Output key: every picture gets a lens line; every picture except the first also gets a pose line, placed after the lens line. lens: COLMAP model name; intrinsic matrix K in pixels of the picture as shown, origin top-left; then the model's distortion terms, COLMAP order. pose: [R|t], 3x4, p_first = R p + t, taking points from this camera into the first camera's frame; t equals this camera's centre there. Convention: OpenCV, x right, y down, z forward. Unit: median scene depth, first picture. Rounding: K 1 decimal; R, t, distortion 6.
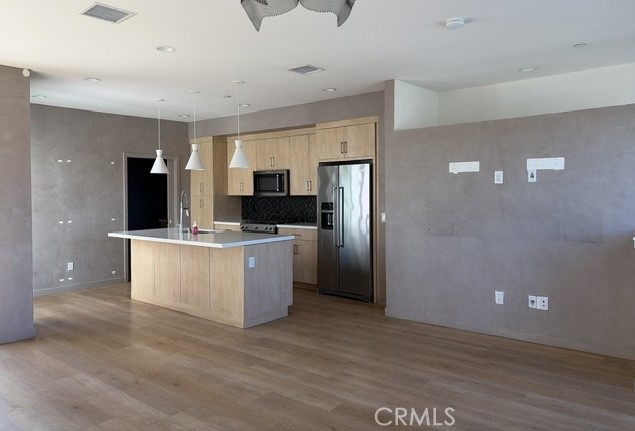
lens RADIAL K [[487.5, 0, 318.2], [0, 487.5, 196.1], [0, 0, 1]] dist [0.057280, -0.066654]
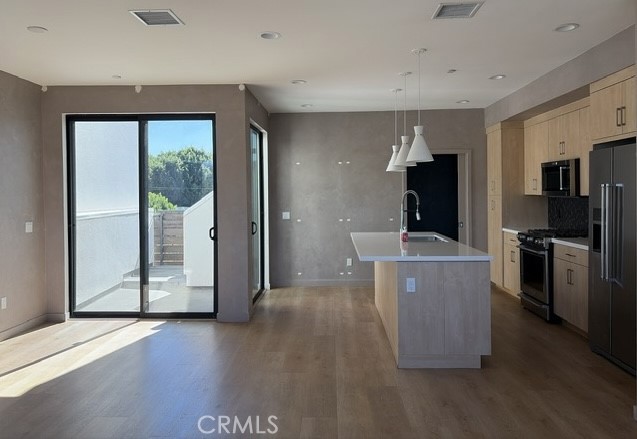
lens RADIAL K [[485.8, 0, 319.0], [0, 485.8, 201.9], [0, 0, 1]] dist [0.030847, -0.004471]
pose [[0.612528, 0.016461, -0.790277, 0.323987], [-0.001827, 0.999810, 0.019410, -0.007333], [0.790447, -0.010445, 0.612442, 0.363893]]
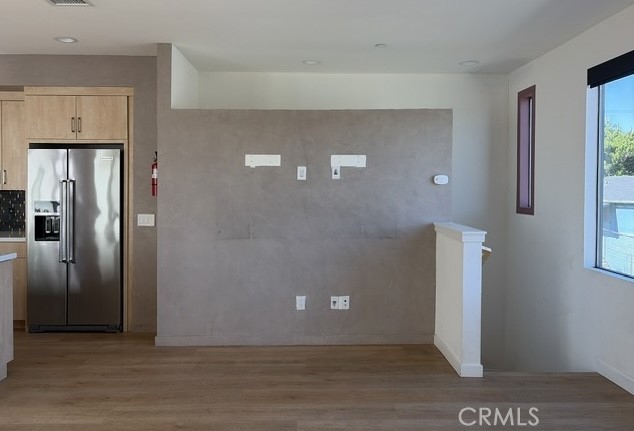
lens RADIAL K [[486.7, 0, 317.7], [0, 486.7, 196.1], [0, 0, 1]] dist [0.057280, -0.066654]
pose [[0.750926, 0.002417, 0.660382, -0.170686], [-0.005148, 0.999984, 0.002194, 0.002586], [-0.660366, -0.005047, 0.750927, 0.231260]]
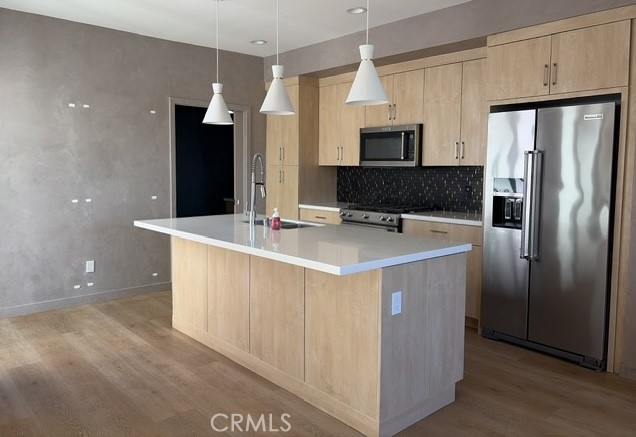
lens RADIAL K [[485.0, 0, 318.5], [0, 485.0, 201.0], [0, 0, 1]] dist [0.030847, -0.004471]
pose [[0.990323, 0.027075, -0.136116, -0.129122], [-0.018933, 0.997973, 0.060757, 0.009838], [0.137485, -0.057592, 0.988828, 0.461911]]
